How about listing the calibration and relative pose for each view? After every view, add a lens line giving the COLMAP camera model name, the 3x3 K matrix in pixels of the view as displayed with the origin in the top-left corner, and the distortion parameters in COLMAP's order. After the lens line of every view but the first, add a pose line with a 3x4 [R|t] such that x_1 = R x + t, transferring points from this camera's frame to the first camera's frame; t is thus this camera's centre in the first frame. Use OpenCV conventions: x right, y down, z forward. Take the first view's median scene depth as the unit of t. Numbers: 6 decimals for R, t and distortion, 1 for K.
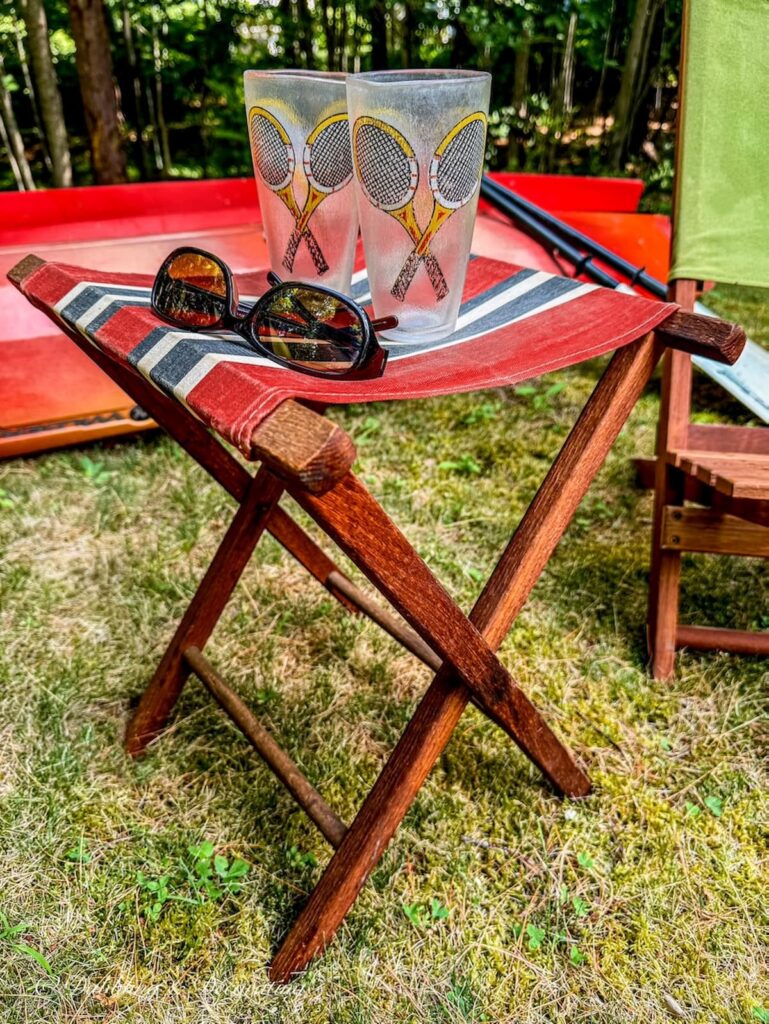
lens RADIAL K [[764.3, 0, 384.5], [0, 764.3, 512.0], [0, 0, 1]] dist [-0.012822, -0.000732]
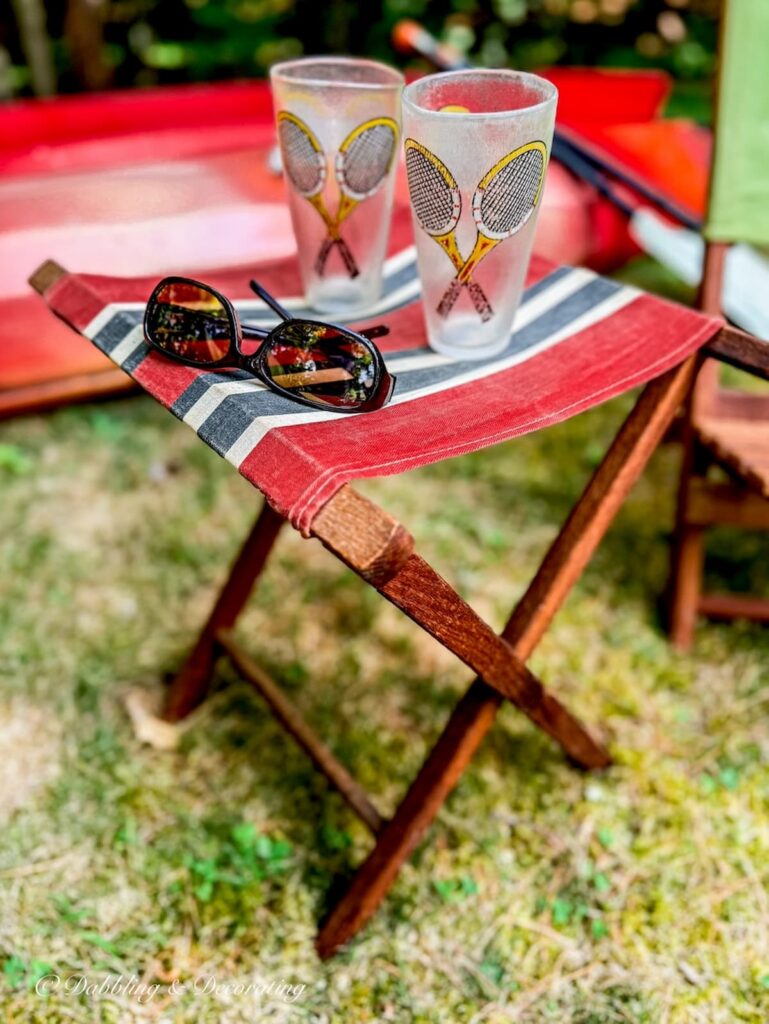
lens RADIAL K [[771.1, 0, 390.8], [0, 771.1, 531.5], [0, 0, 1]] dist [-0.011925, -0.003339]
pose [[0.999945, -0.010073, -0.003012, -0.031583], [0.010372, 0.992004, 0.125777, -0.104823], [0.001721, -0.125801, 0.992054, -0.006572]]
